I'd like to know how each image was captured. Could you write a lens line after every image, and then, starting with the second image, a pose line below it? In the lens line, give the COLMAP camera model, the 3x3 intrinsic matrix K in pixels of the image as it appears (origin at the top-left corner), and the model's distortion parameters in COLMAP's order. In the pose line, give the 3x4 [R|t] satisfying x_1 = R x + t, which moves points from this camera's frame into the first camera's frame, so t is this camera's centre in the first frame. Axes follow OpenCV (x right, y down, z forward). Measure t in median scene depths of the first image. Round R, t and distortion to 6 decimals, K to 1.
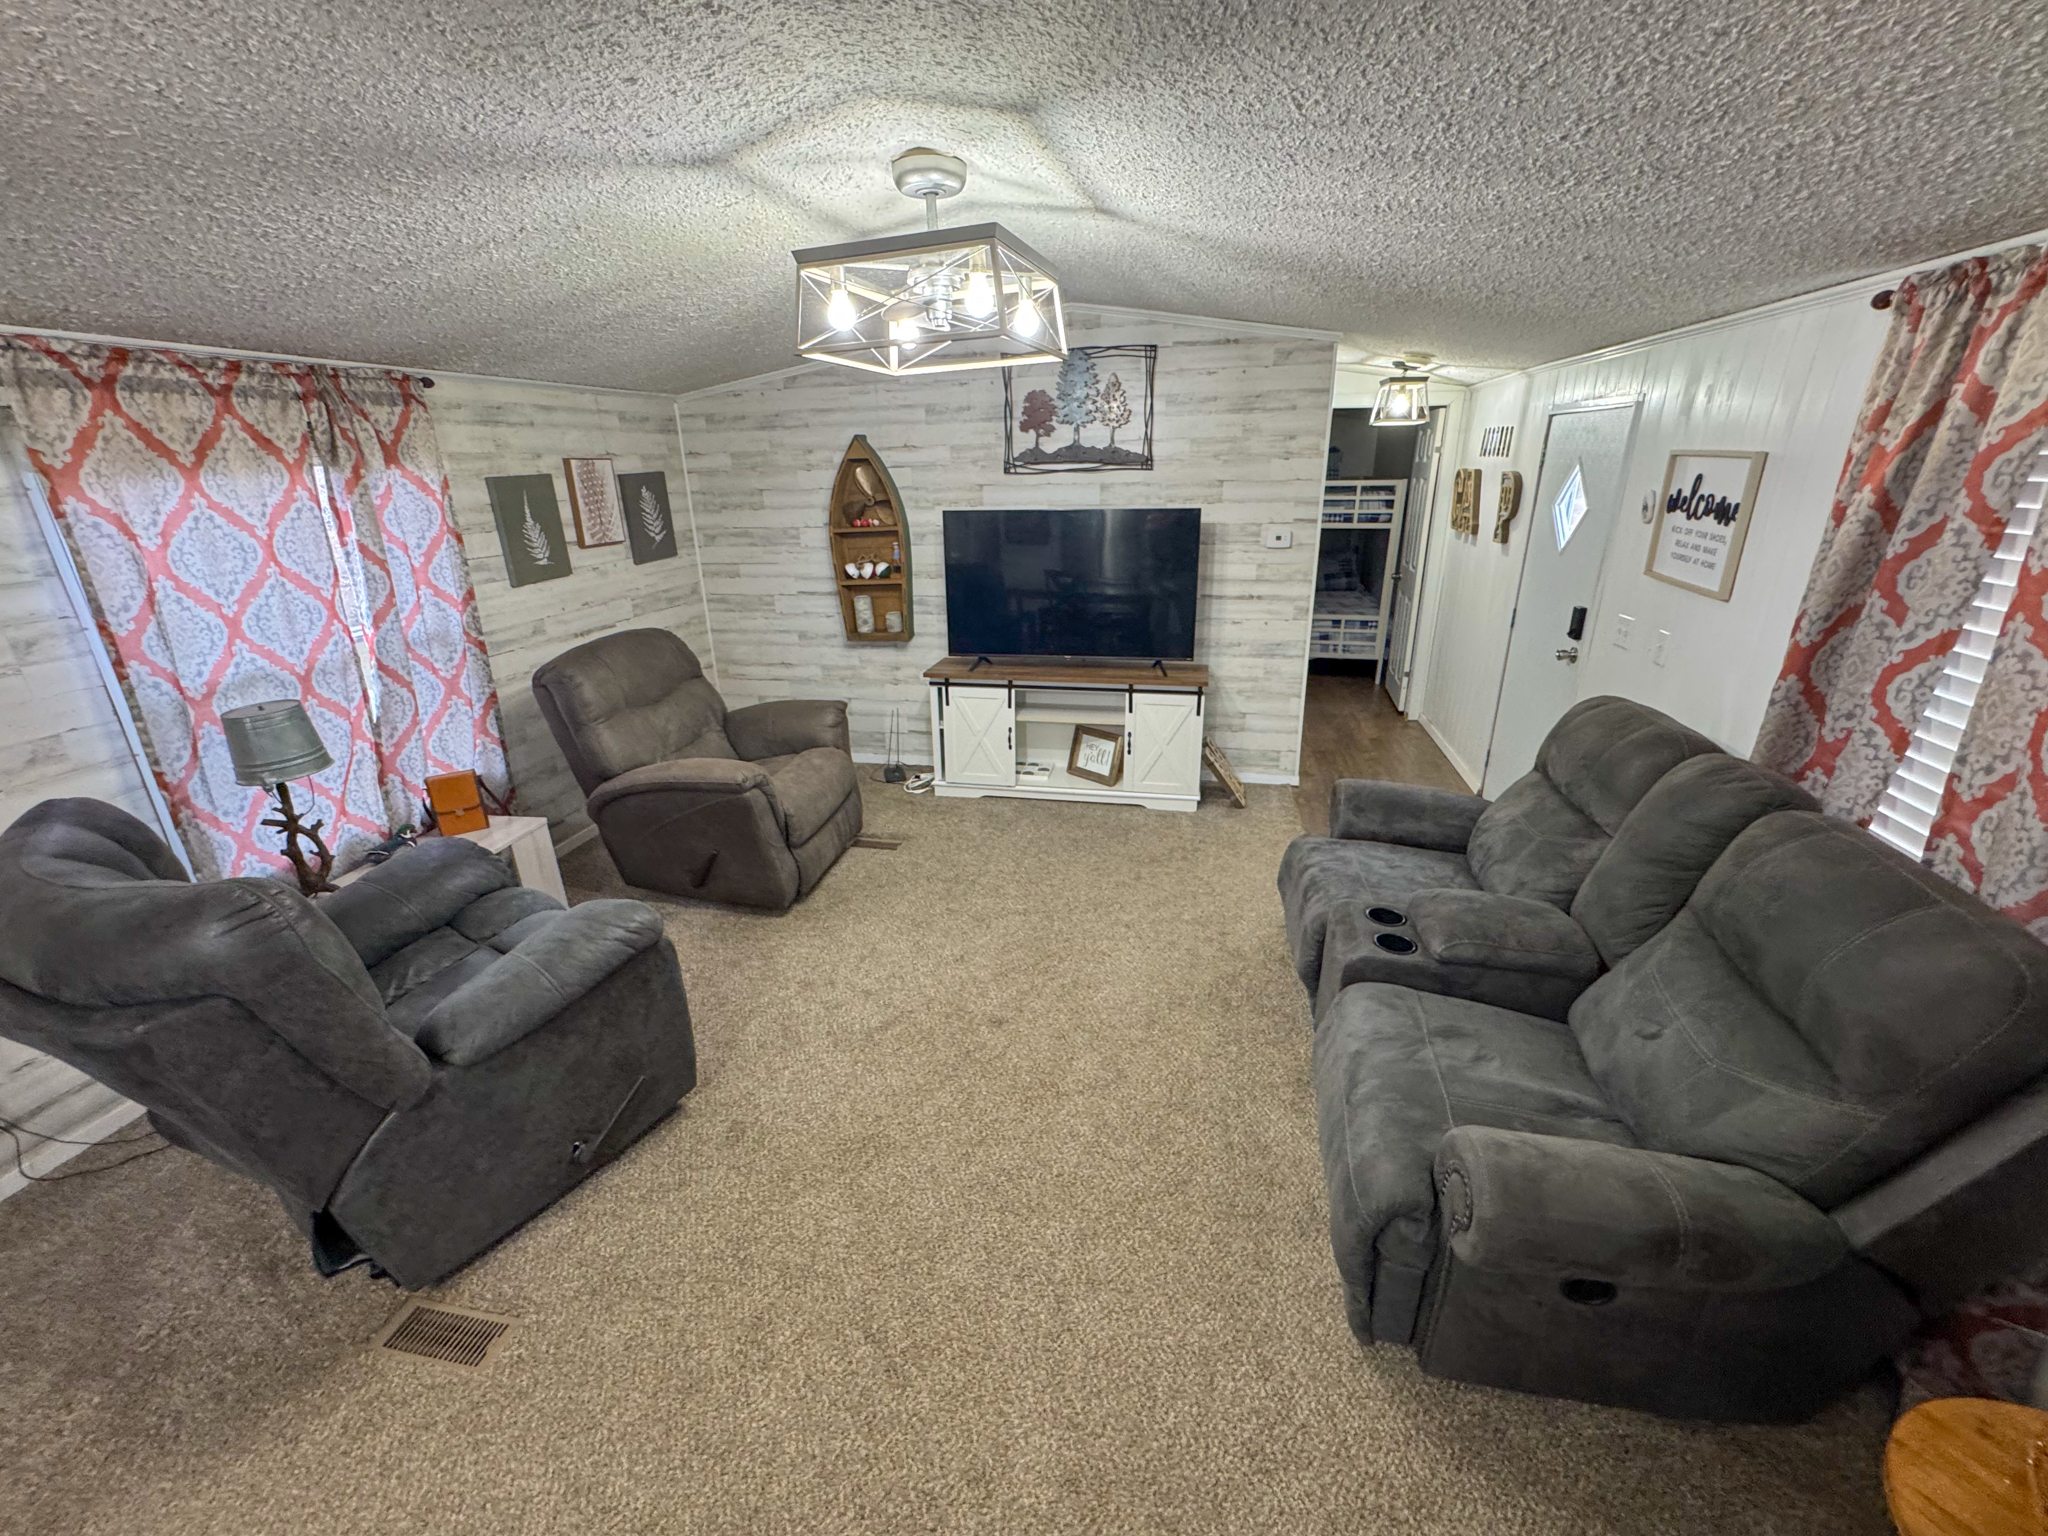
lens RADIAL K [[843.7, 0, 1024.0], [0, 843.7, 768.0], [0, 0, 1]] dist [0.000184, -0.000046]
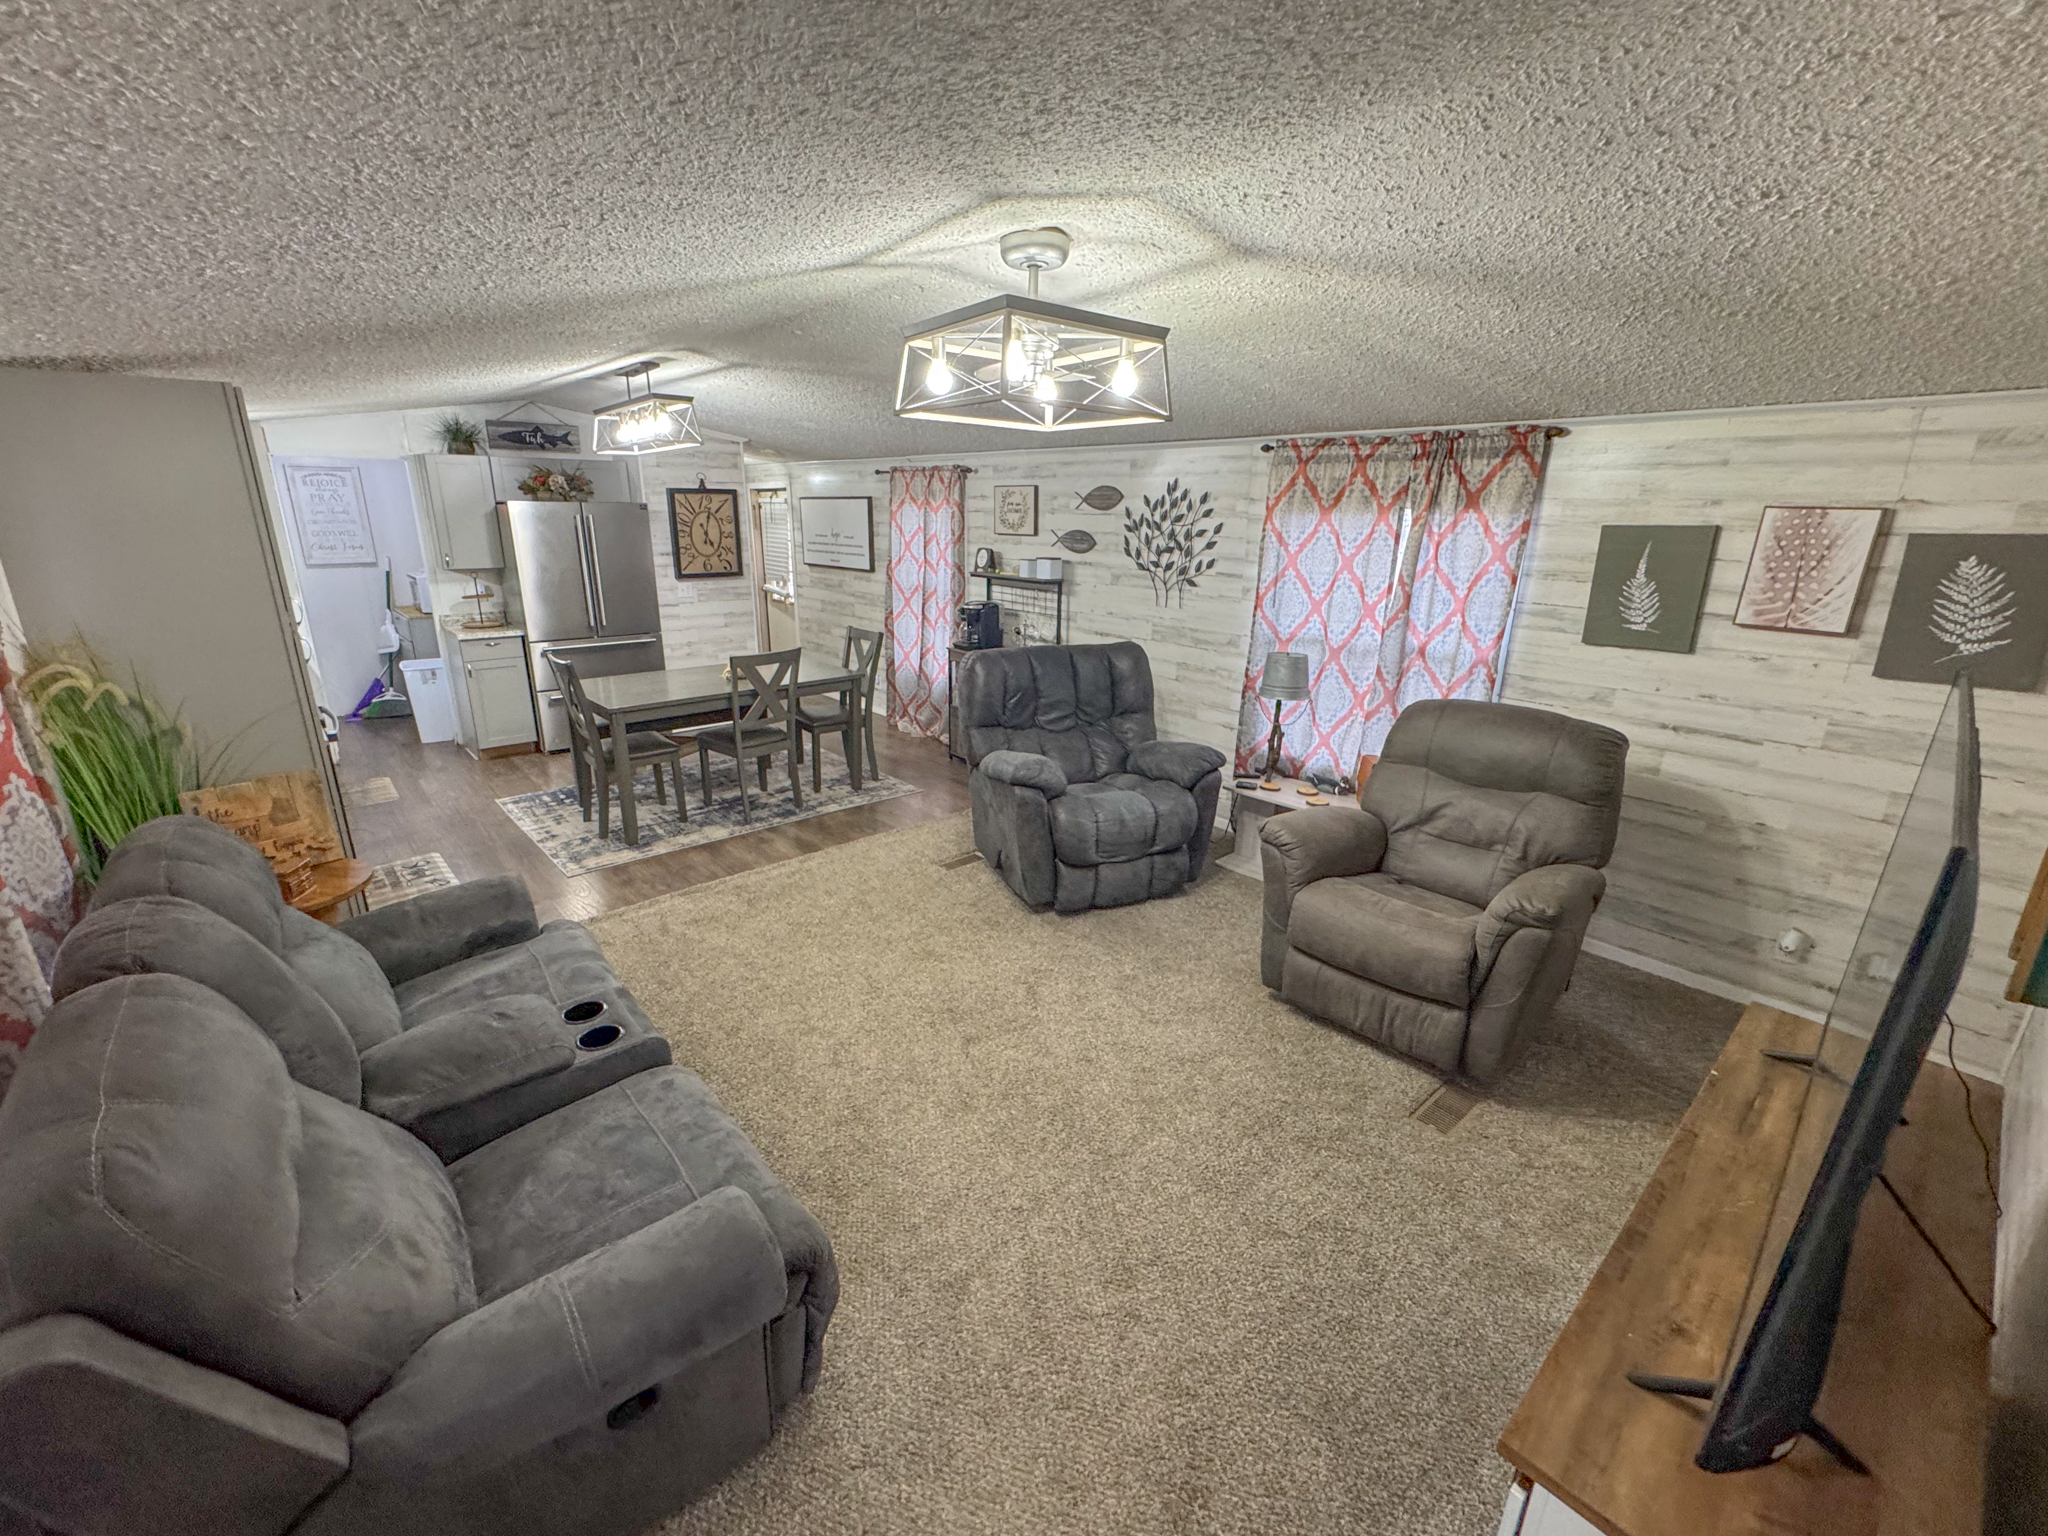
lens RADIAL K [[843.7, 0, 1024.0], [0, 843.7, 768.0], [0, 0, 1]] dist [0.000184, -0.000046]
pose [[-0.593371, 0.243033, -0.767363, 0.598234], [-0.283740, 0.828982, 0.481954, -0.457022], [0.753261, 0.503709, -0.422935, 1.229806]]
